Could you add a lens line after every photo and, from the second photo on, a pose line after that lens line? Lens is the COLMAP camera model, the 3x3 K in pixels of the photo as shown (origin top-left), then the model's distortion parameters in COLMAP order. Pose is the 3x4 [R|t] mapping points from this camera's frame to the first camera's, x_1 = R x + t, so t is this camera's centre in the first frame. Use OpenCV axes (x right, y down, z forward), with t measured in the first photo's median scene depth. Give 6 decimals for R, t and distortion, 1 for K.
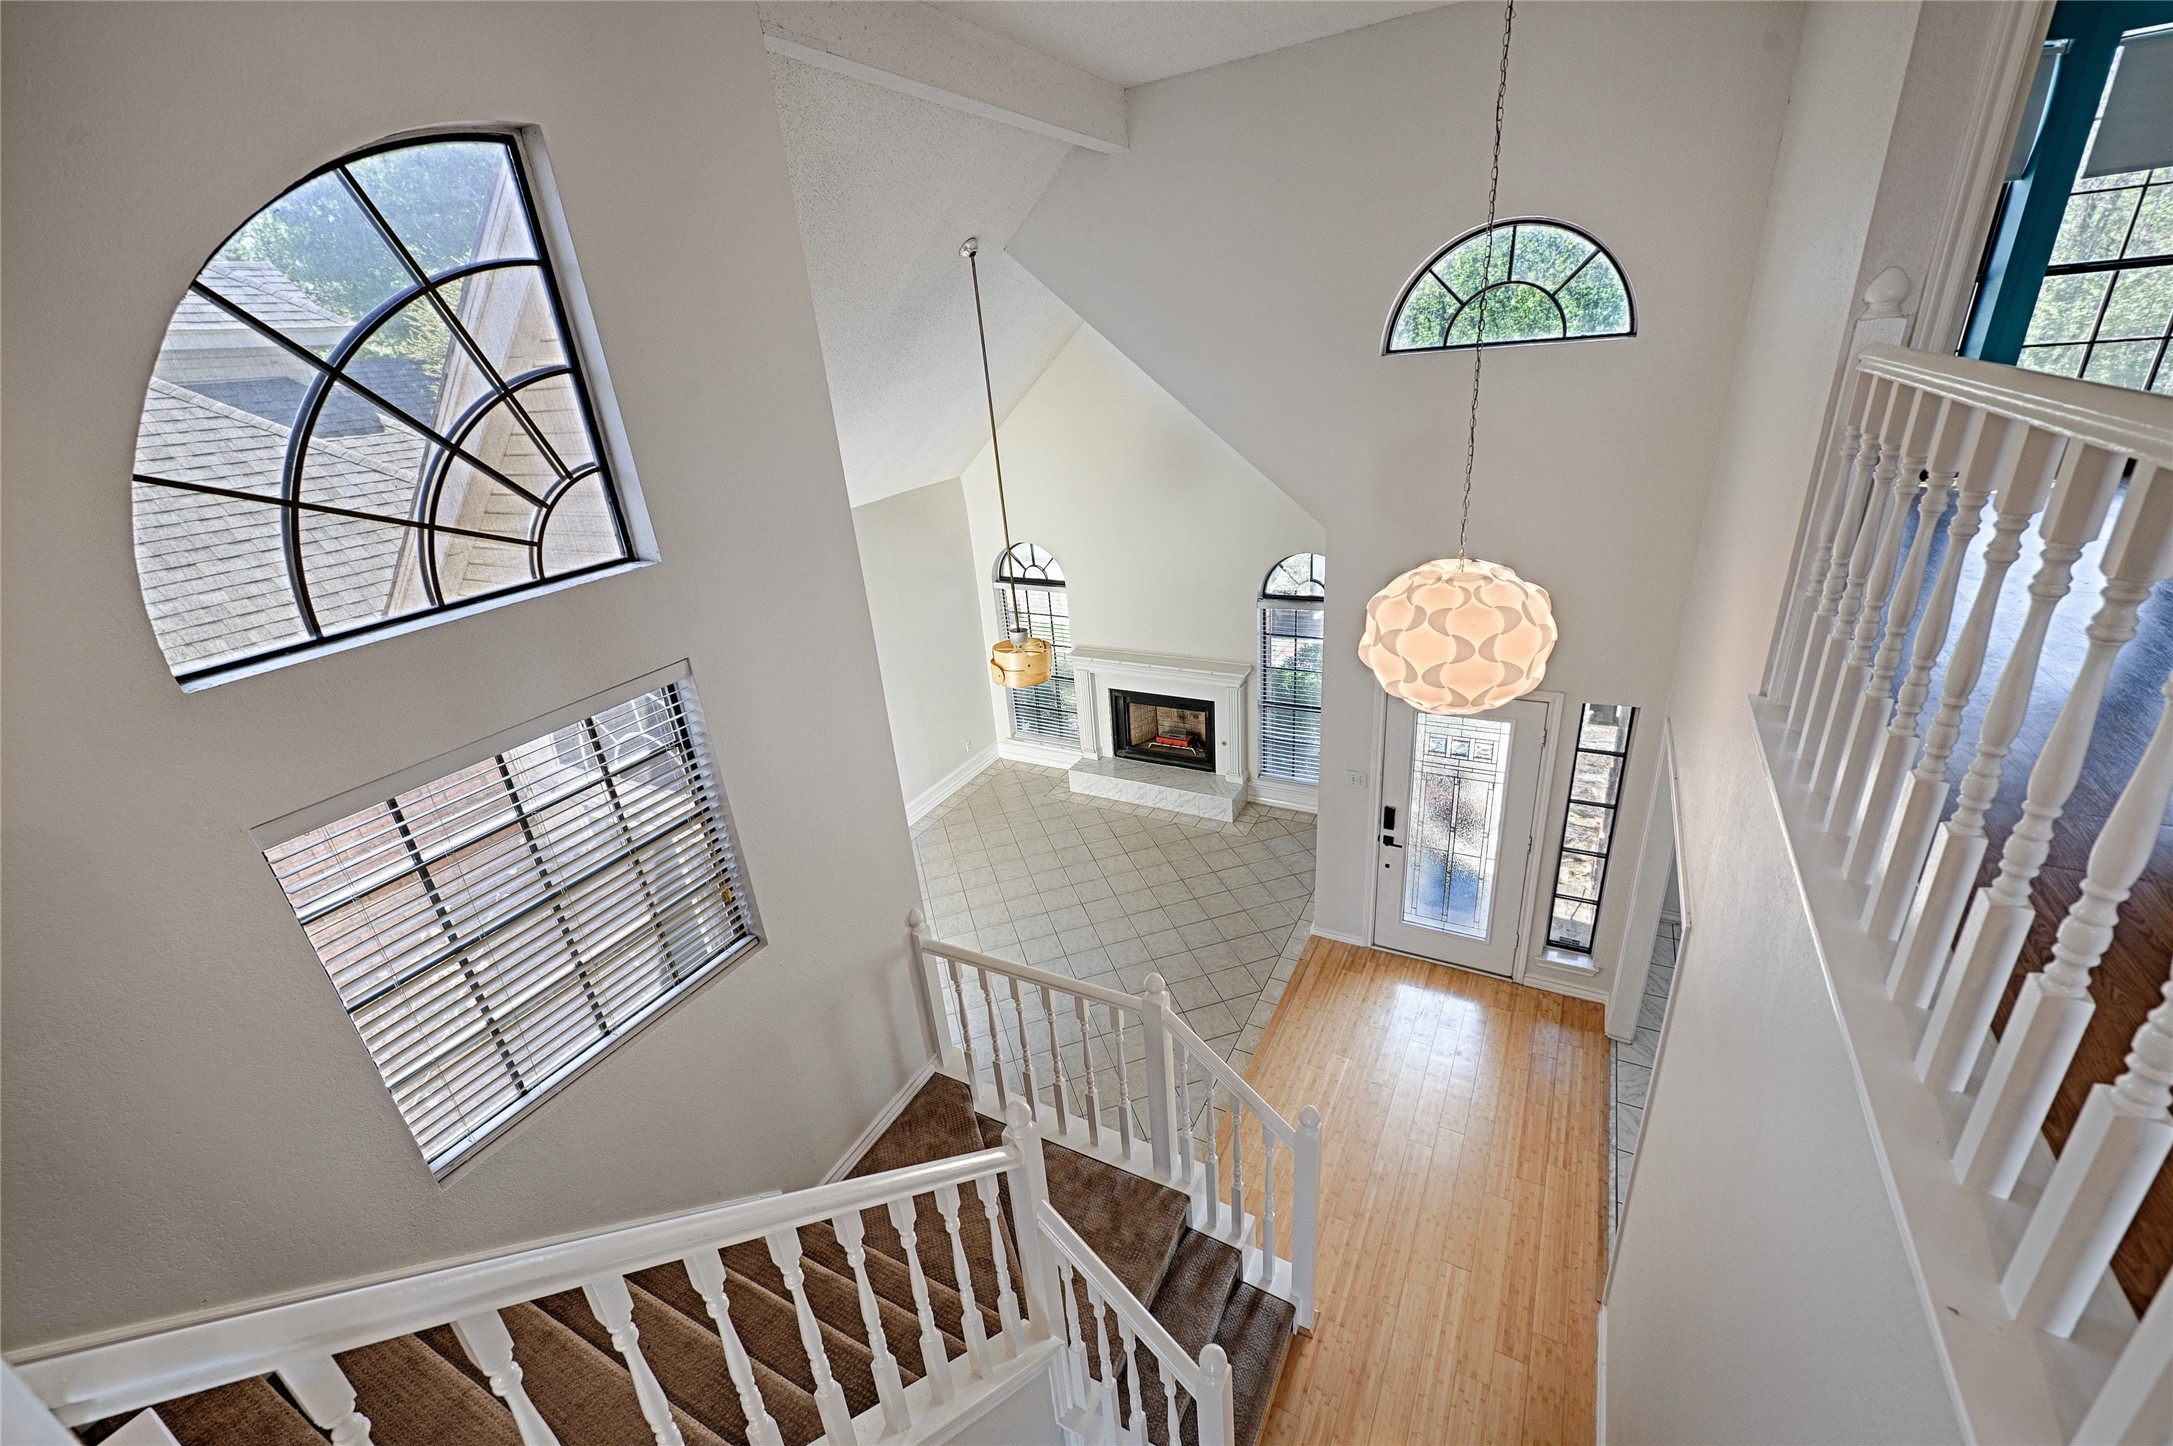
lens RADIAL K [[898.7, 0, 1088.5], [0, 898.7, 722.8], [0, 0, 1]] dist [0.000016, 0.000000]
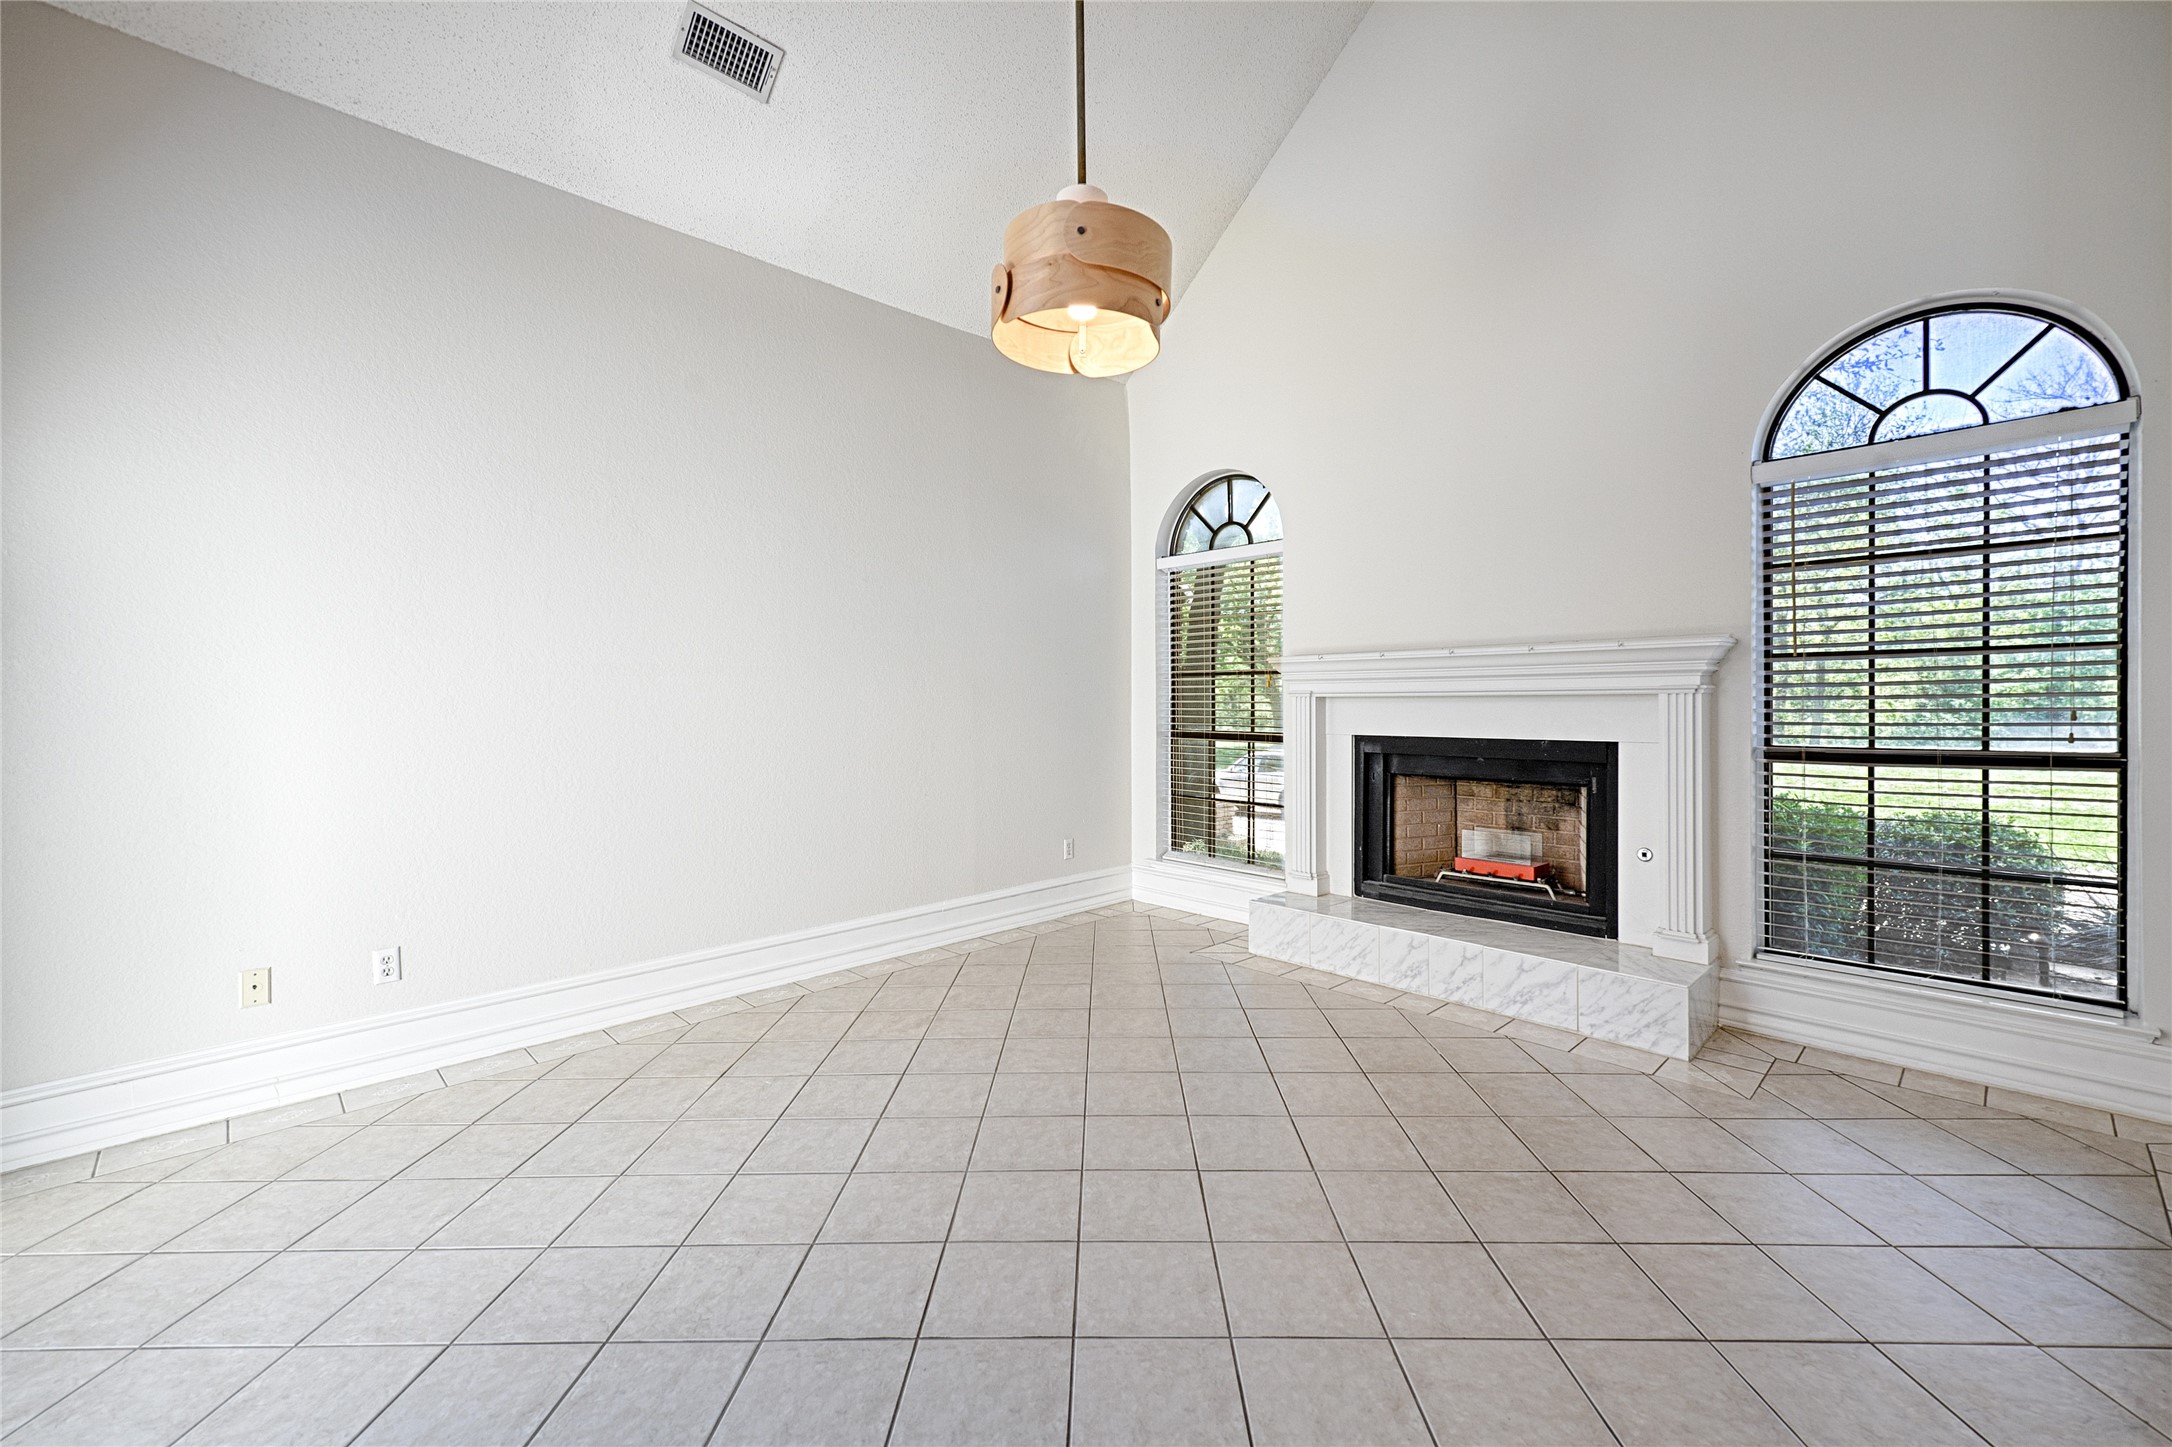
lens RADIAL K [[878.0, 0, 1088.3], [0, 878.0, 713.1], [0, 0, 1]] dist [0.001228, -0.000097]
pose [[0.948733, 0.075368, -0.306960, 0.031345], [-0.188486, 0.914490, -0.358025, 0.144190], [0.253728, 0.397528, 0.881813, 0.550394]]
